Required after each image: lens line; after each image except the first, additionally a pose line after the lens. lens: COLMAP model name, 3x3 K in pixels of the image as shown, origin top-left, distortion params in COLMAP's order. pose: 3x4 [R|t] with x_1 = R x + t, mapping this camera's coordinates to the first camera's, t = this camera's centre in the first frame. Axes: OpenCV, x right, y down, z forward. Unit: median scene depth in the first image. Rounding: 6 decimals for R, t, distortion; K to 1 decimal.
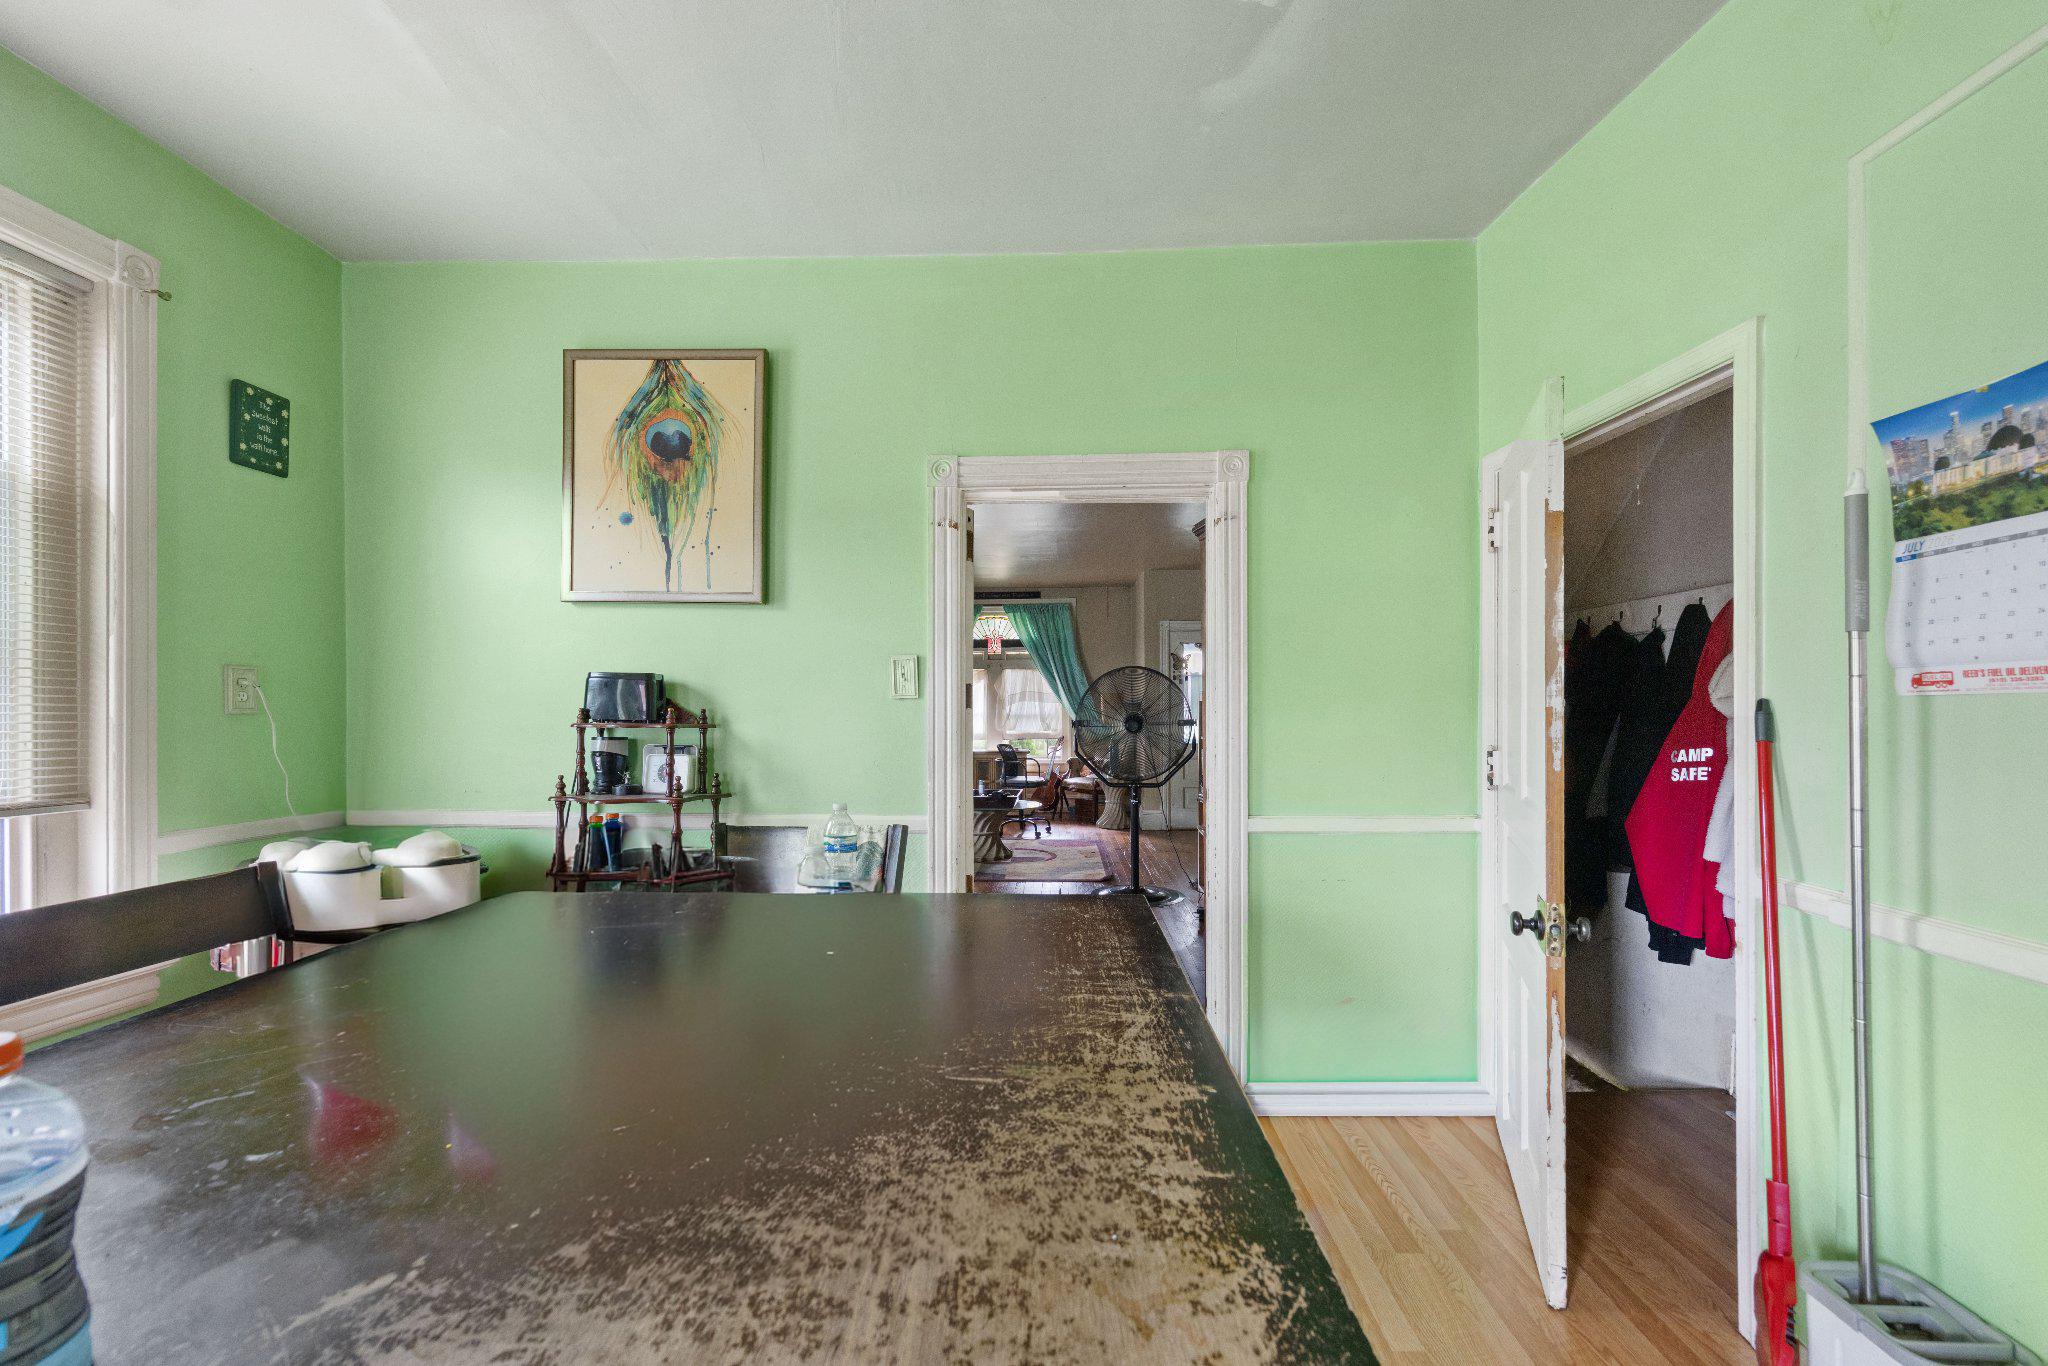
lens RADIAL K [[813.3, 0, 1030.0], [0, 813.3, 706.6], [0, 0, 1]] dist [-0.000099, 0.000003]
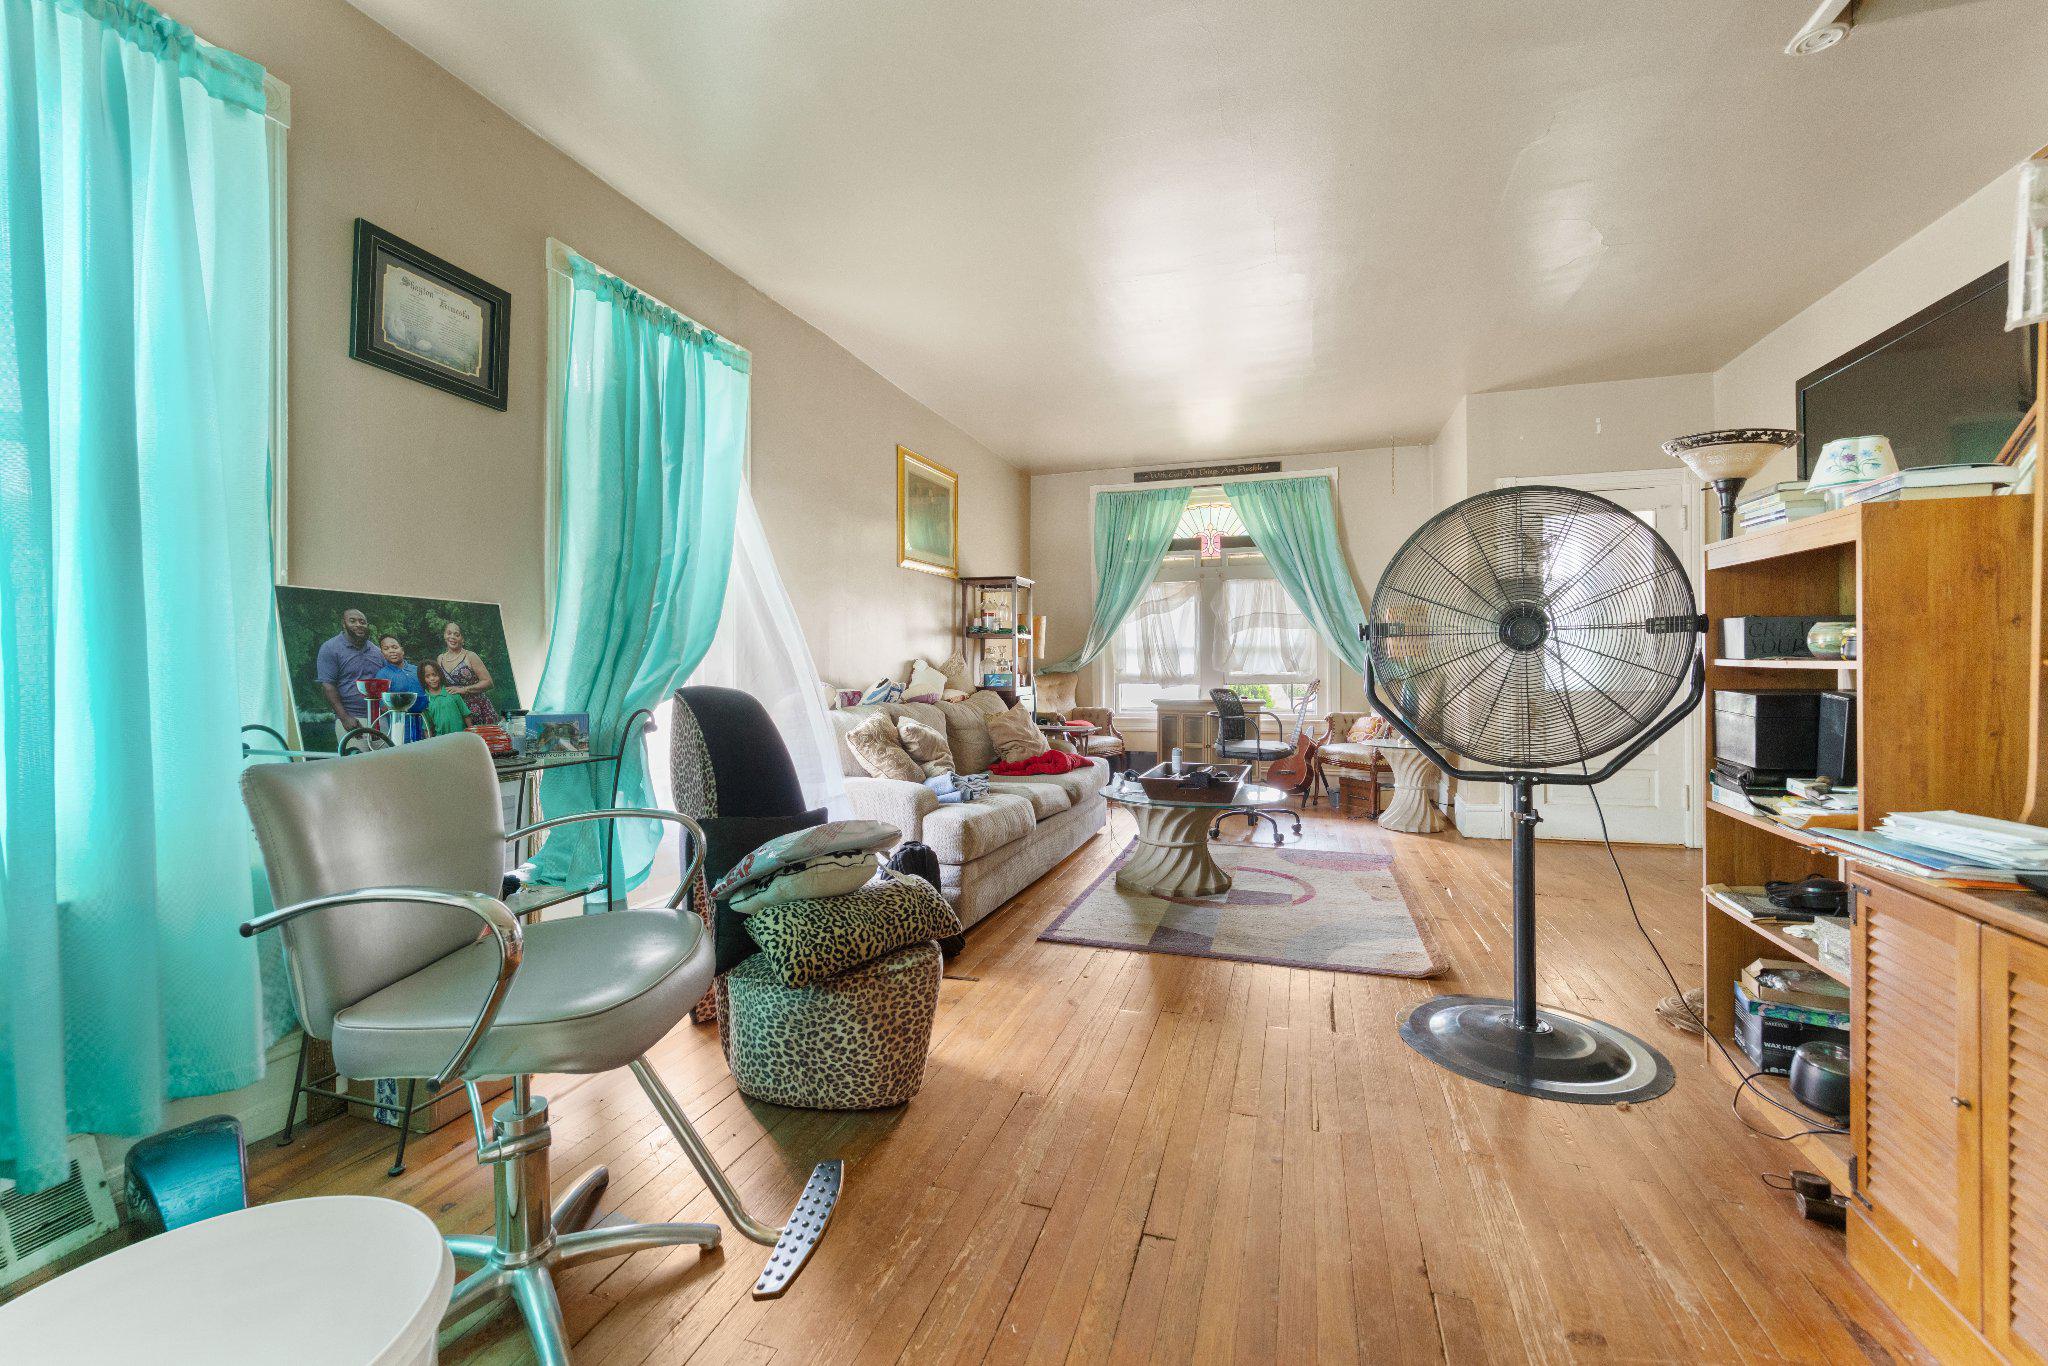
lens RADIAL K [[838.9, 0, 1019.7], [0, 838.9, 660.3], [0, 0, 1]] dist [-0.000543, 0.000023]
pose [[0.958956, -0.002255, -0.283545, 0.001851], [0.002752, 0.999995, 0.001356, 0.020160], [0.283541, -0.002080, 0.958958, 0.297253]]
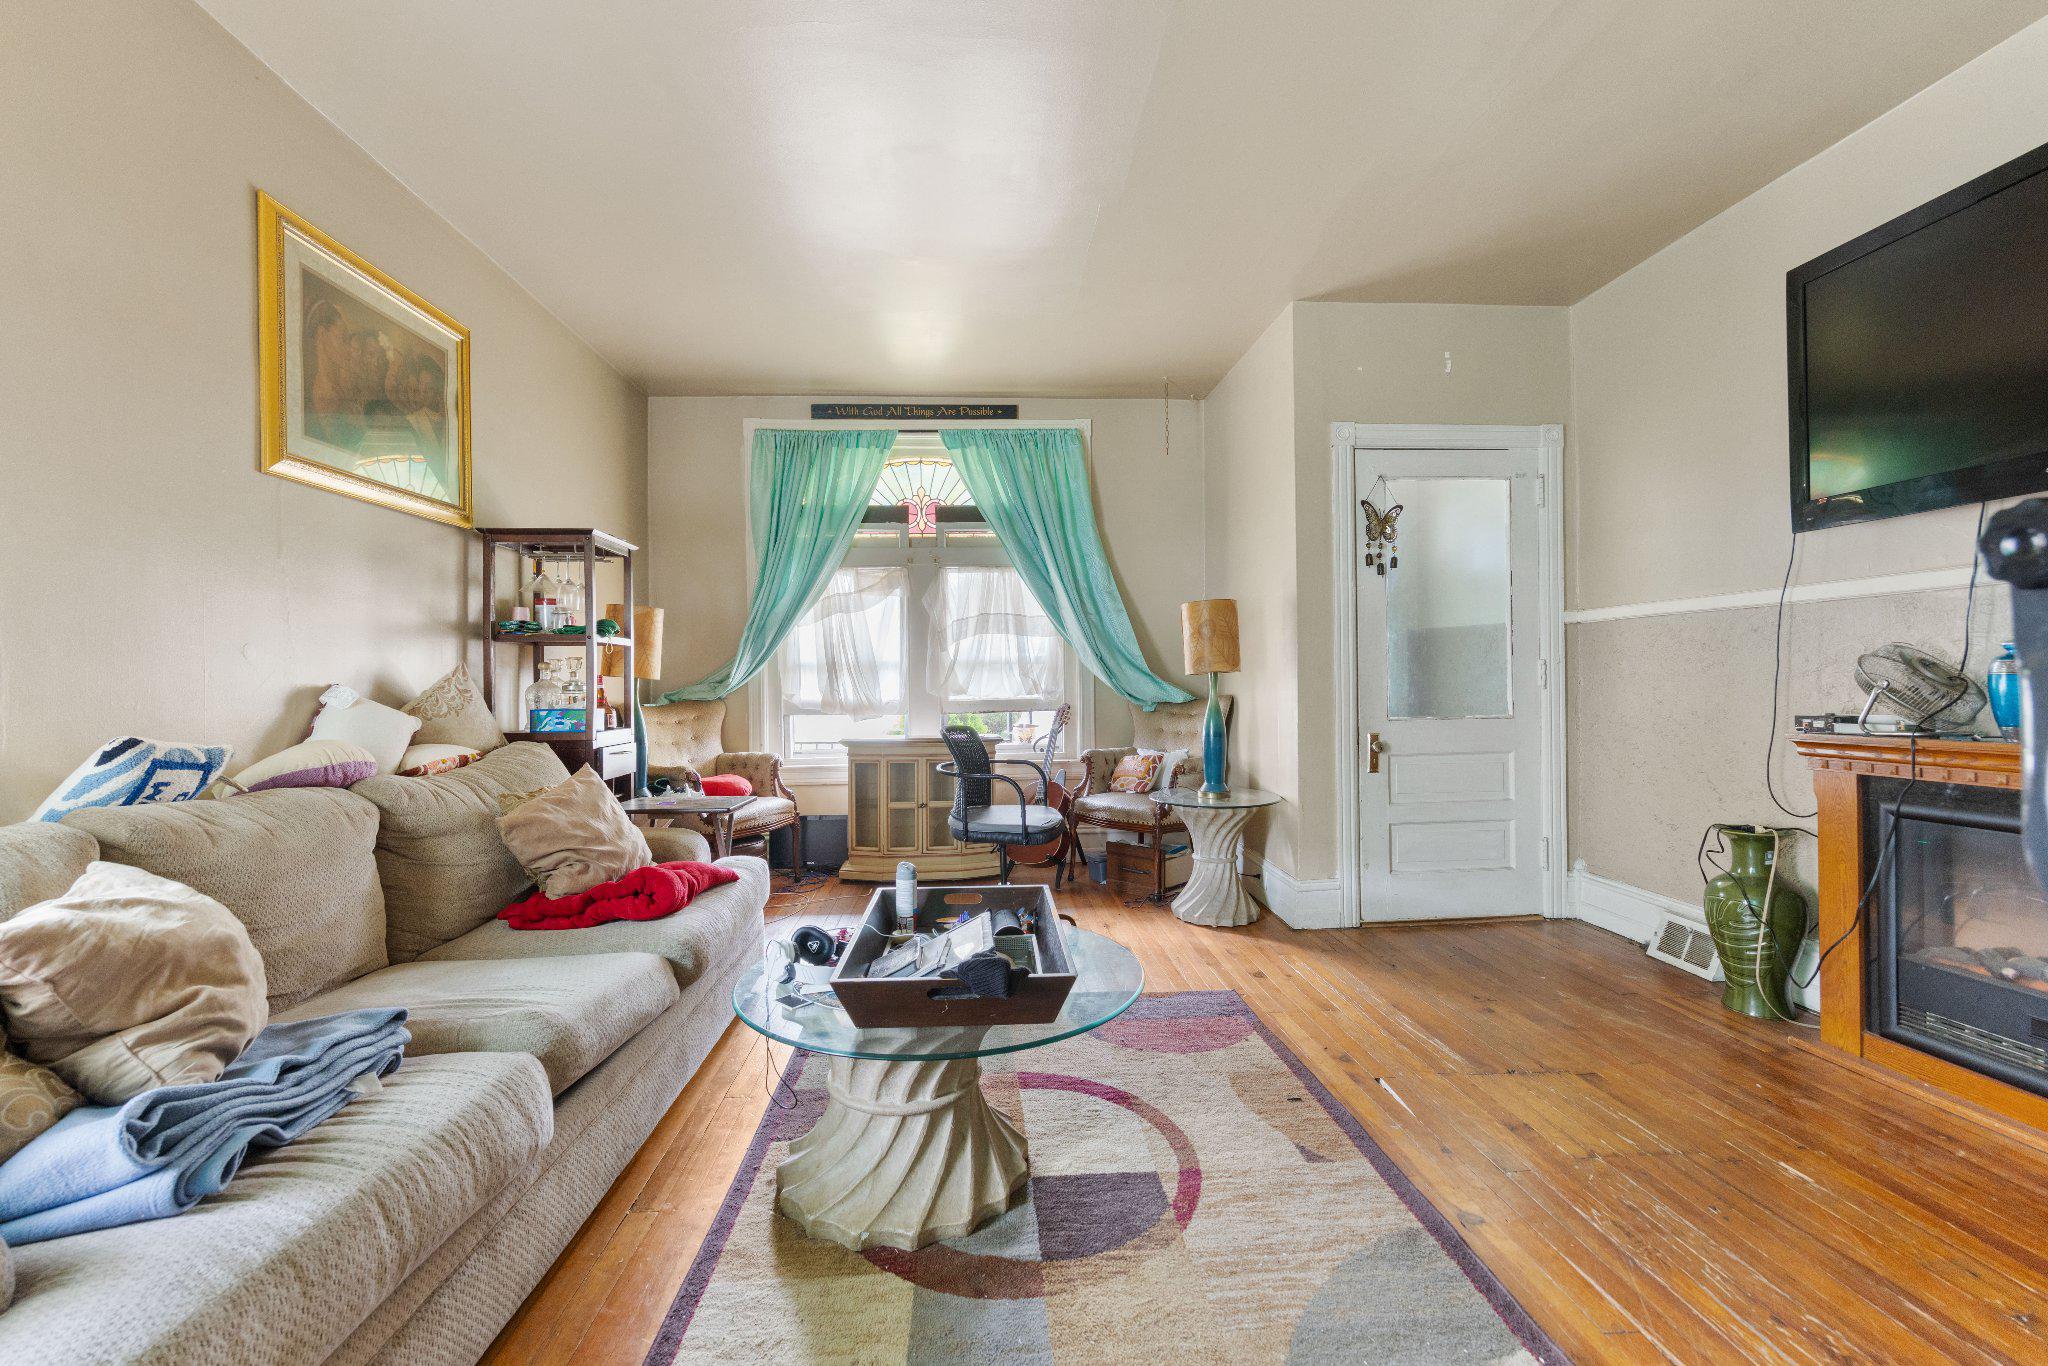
lens RADIAL K [[838.9, 0, 1019.7], [0, 838.9, 660.3], [0, 0, 1]] dist [-0.000543, 0.000023]
pose [[0.995632, -0.008589, 0.092969, -0.035350], [0.010309, 0.999784, -0.018037, 0.019520], [-0.092794, 0.018917, 0.995506, 0.531645]]
